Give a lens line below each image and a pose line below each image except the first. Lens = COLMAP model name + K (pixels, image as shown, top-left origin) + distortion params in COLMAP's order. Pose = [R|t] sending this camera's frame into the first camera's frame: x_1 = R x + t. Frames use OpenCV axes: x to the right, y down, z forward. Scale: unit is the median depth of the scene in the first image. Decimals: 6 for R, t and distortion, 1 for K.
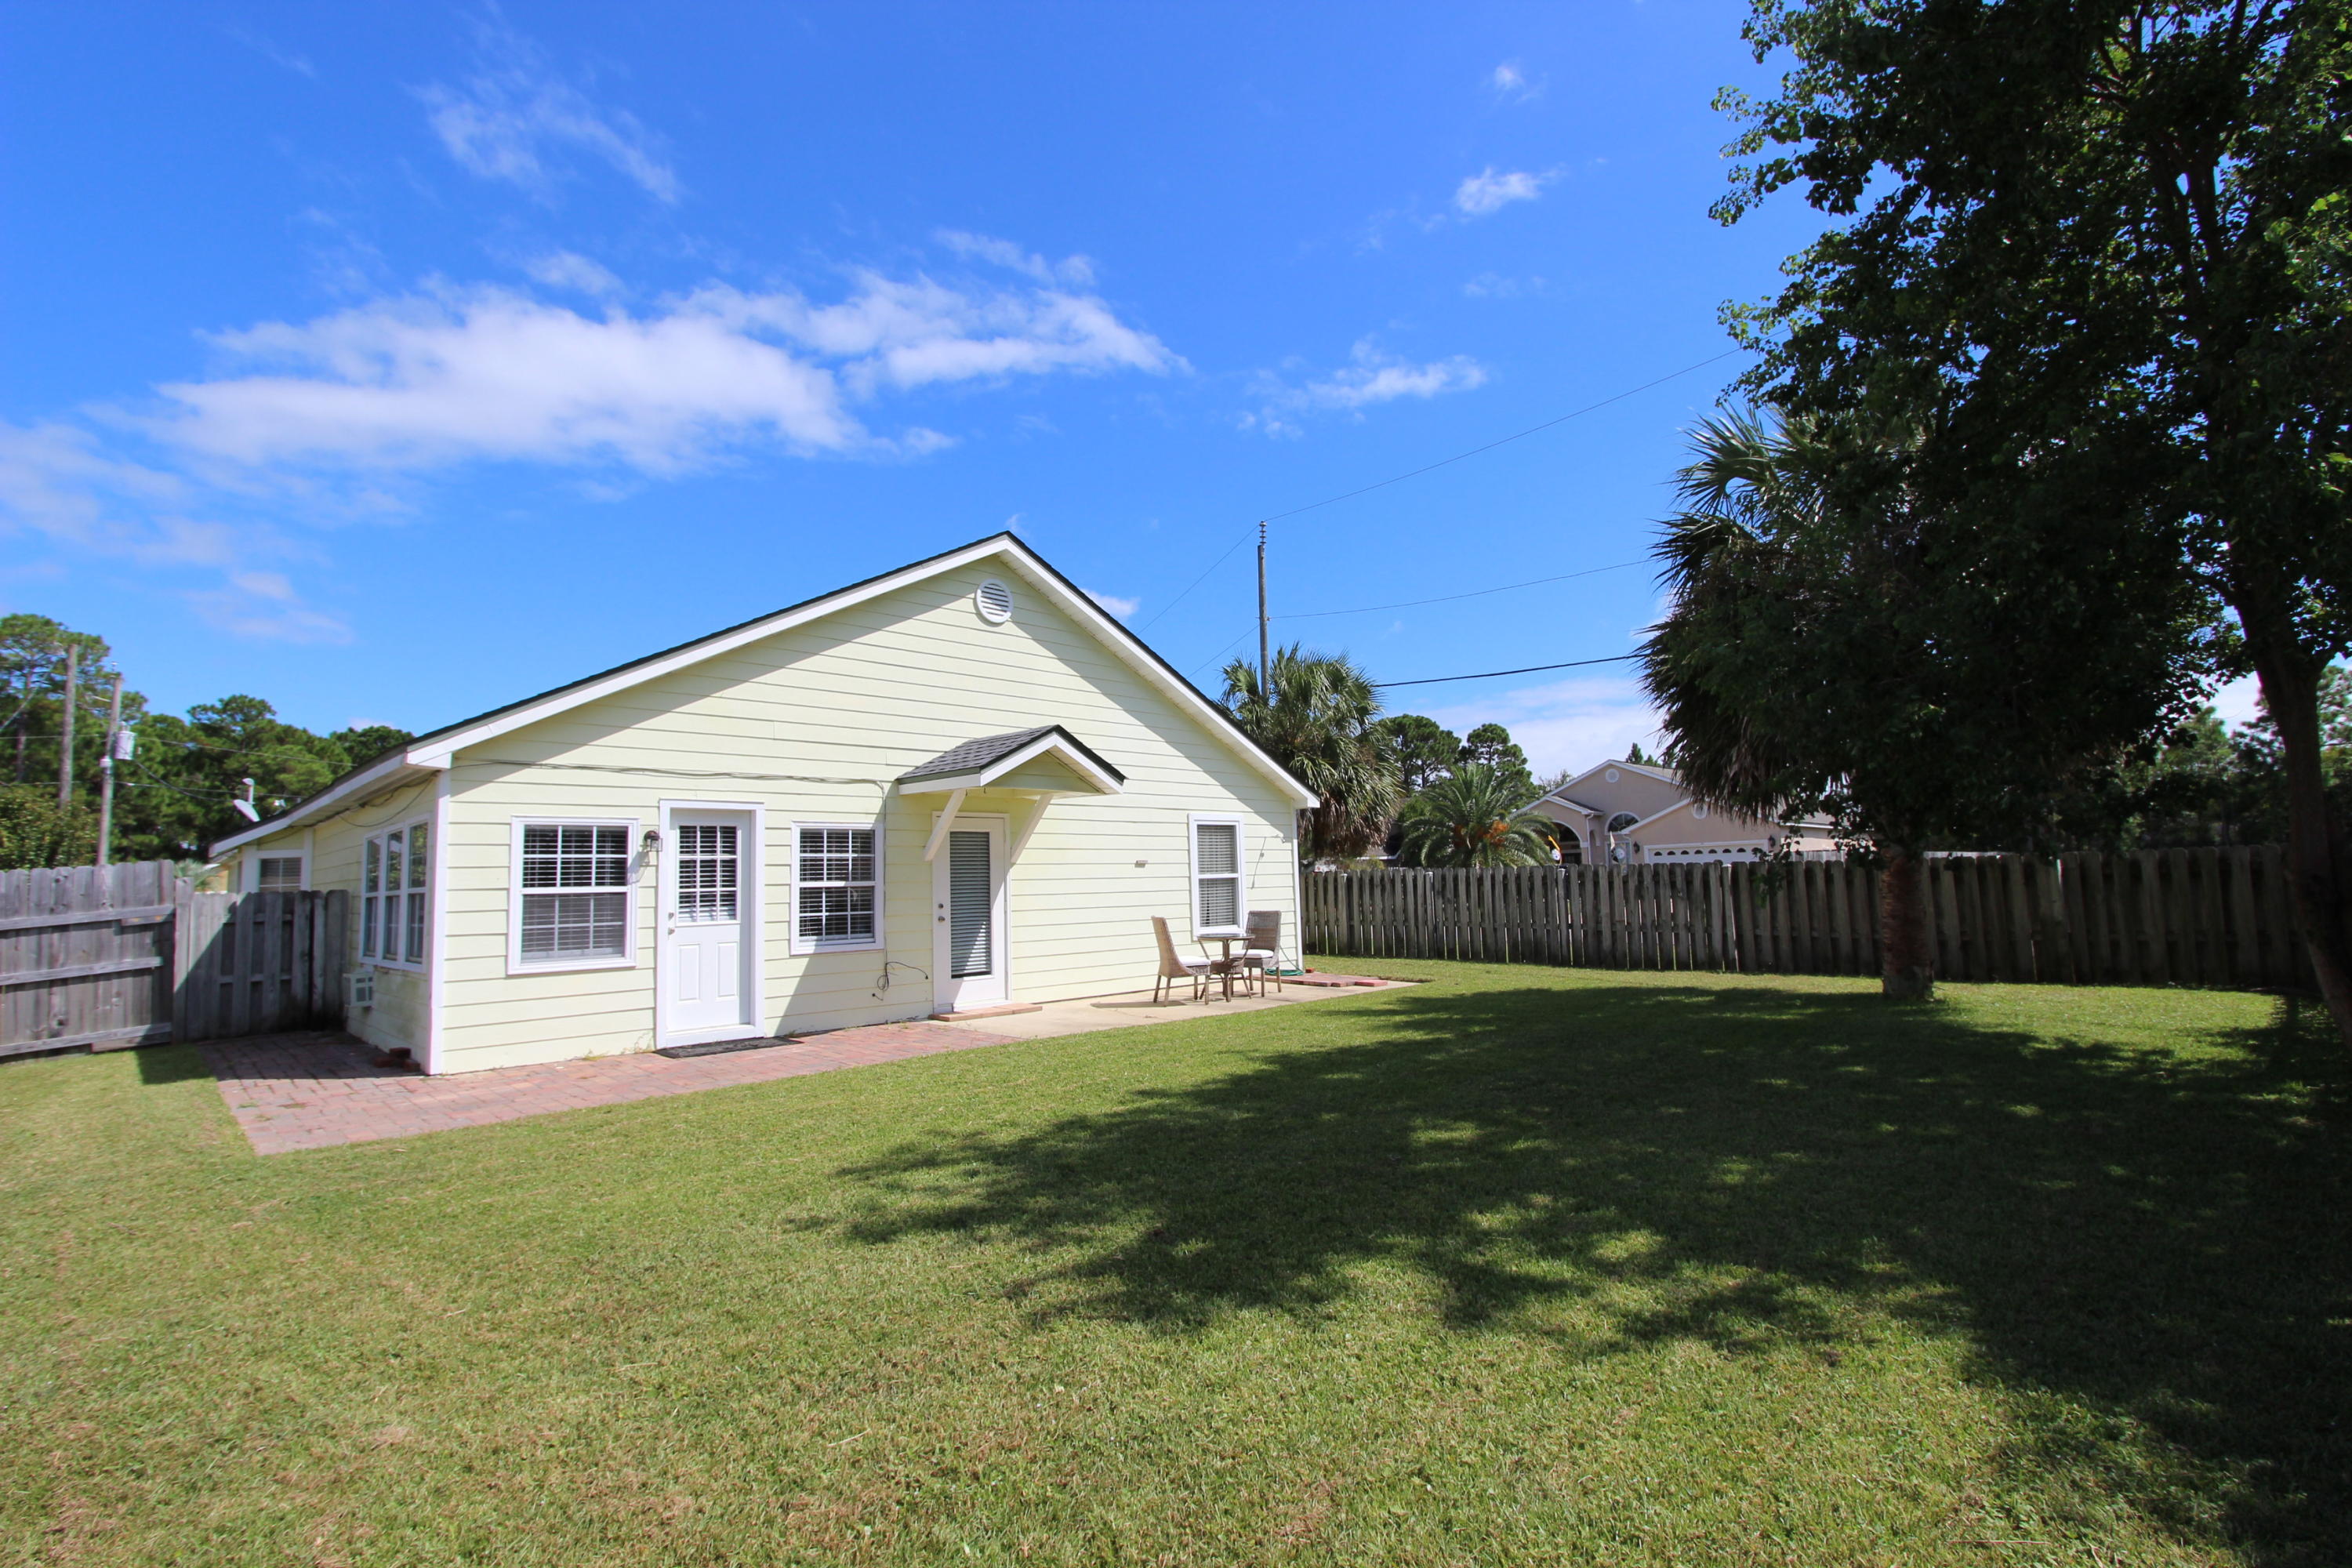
lens RADIAL K [[1075.9, 0, 1175.3], [0, 1075.9, 791.2], [0, 0, 1]] dist [-0.007024, 0.000134]
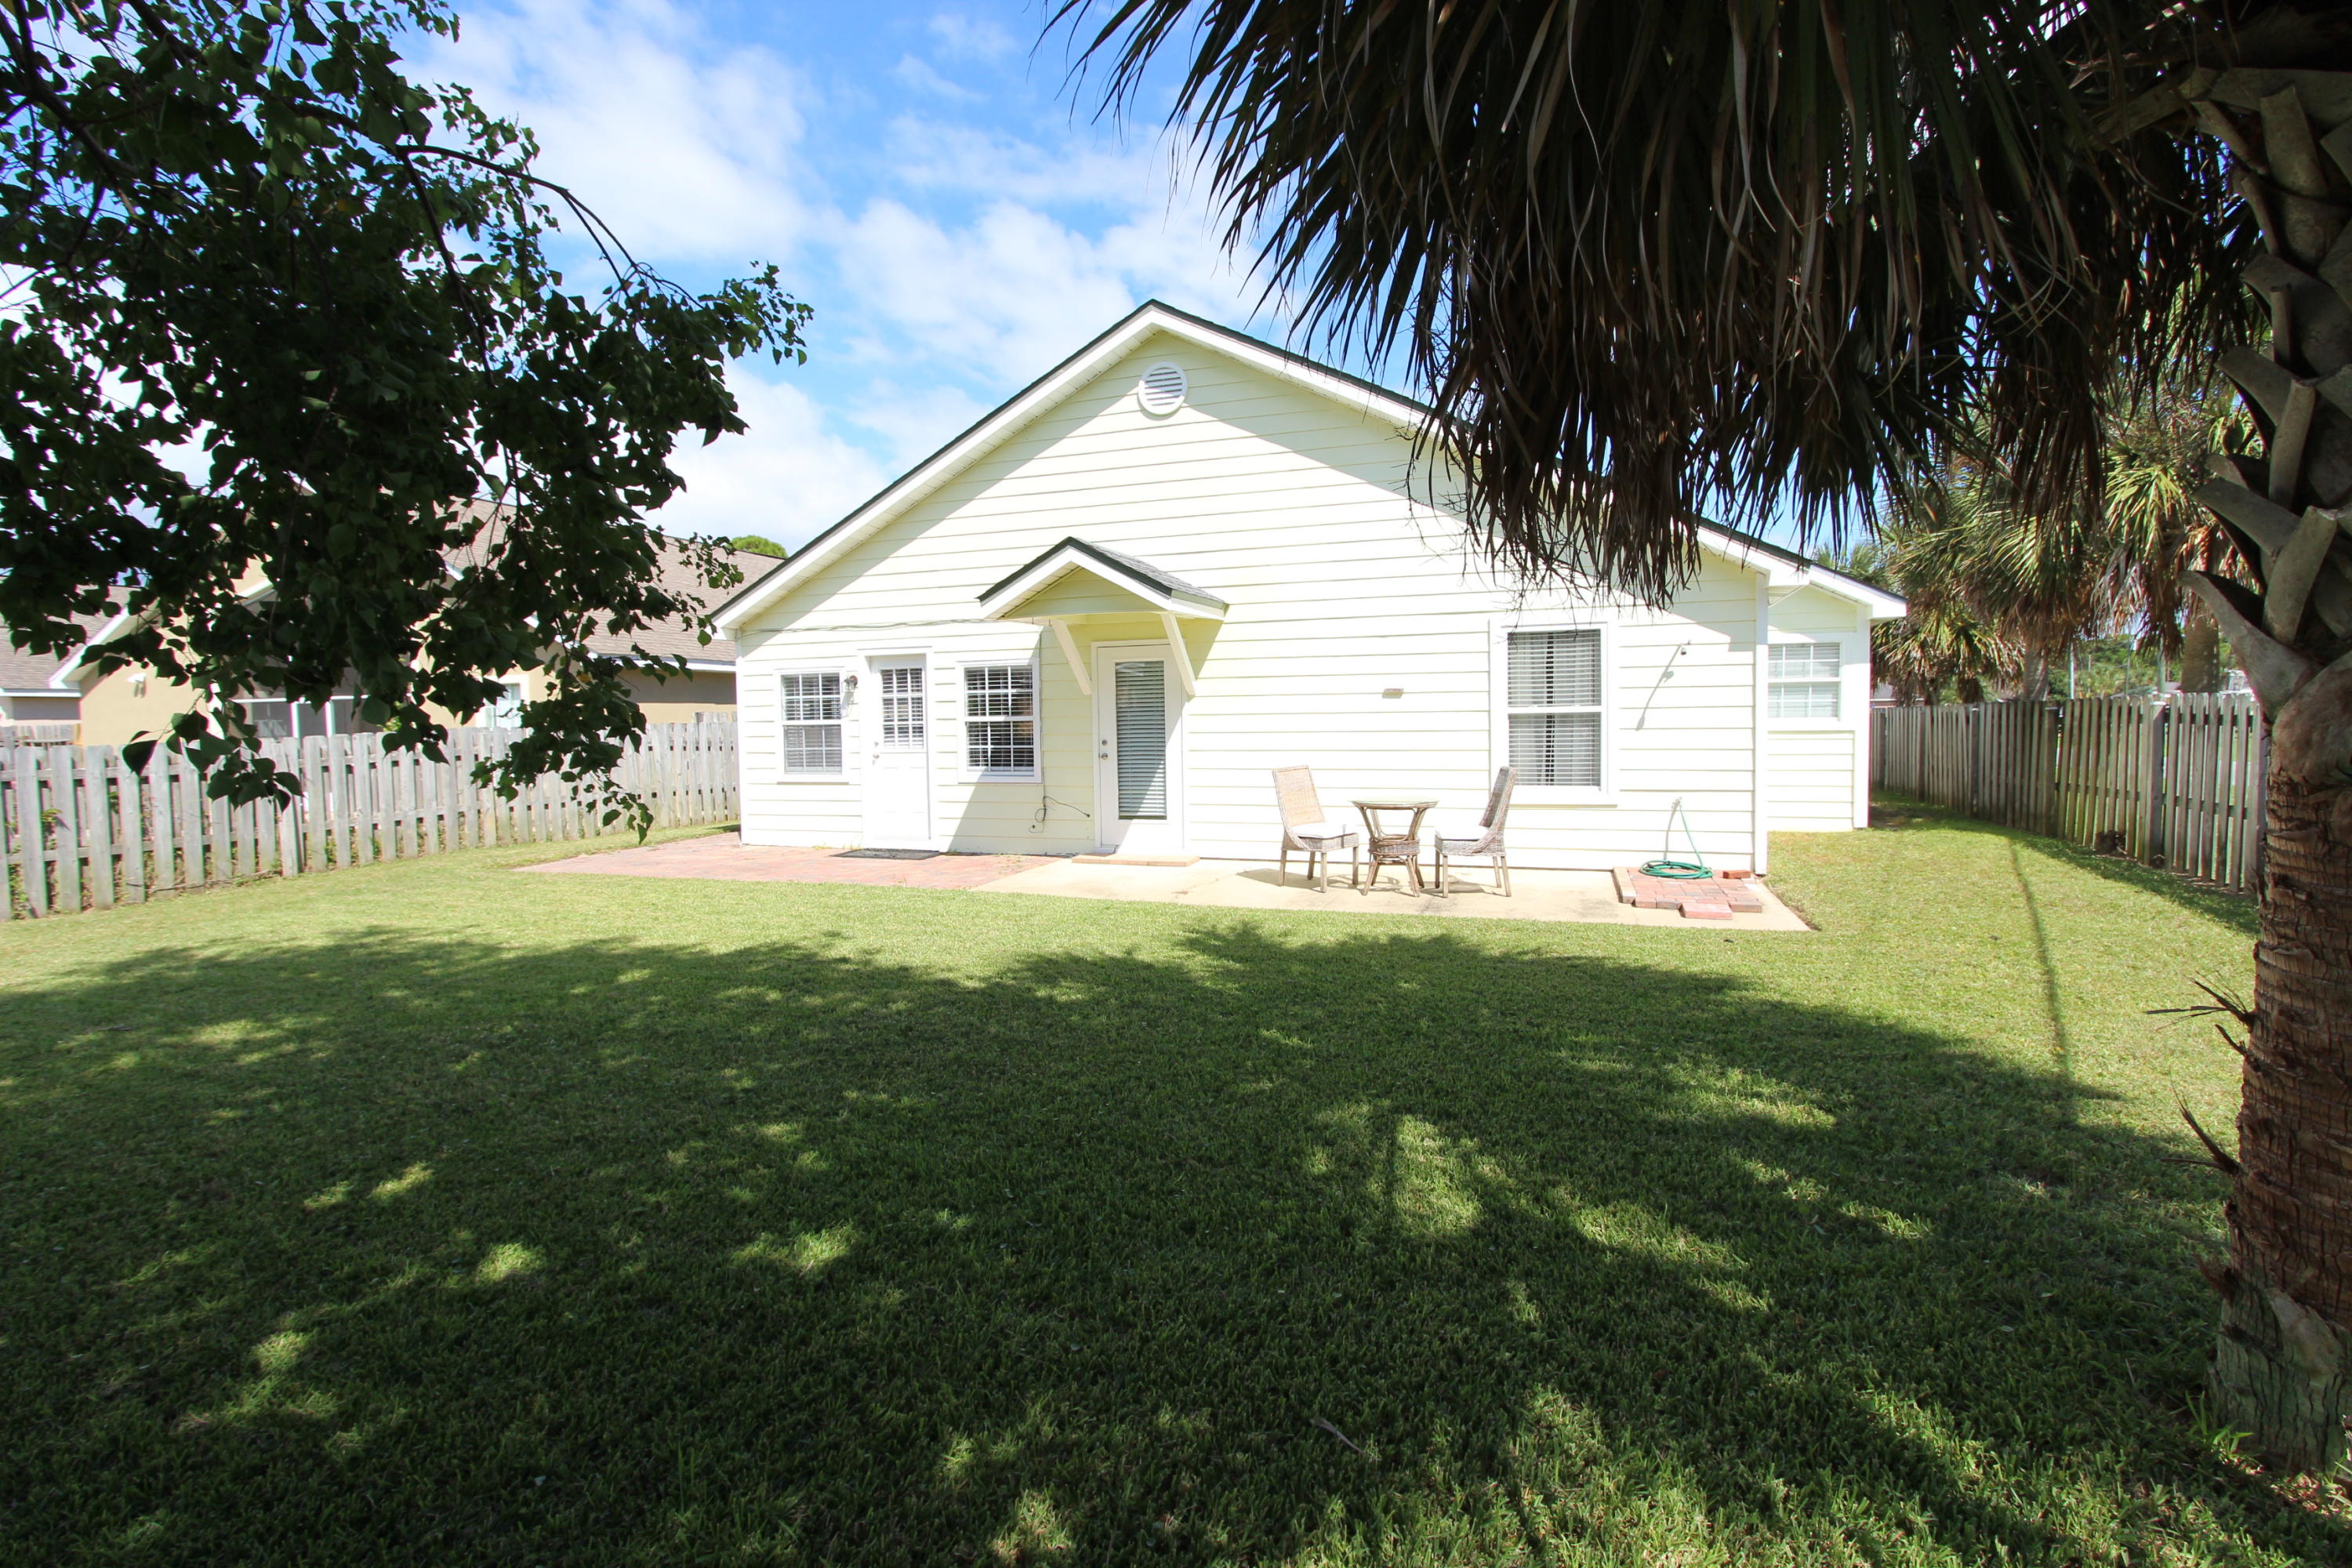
lens RADIAL K [[1075.9, 0, 1175.3], [0, 1075.9, 781.6], [0, 0, 1]] dist [-0.007024, 0.000134]
pose [[0.437395, 0.070354, -0.896513, 0.712669], [0.078660, 0.990121, 0.116077, 0.038539], [0.895823, -0.121291, 0.427540, 0.694830]]
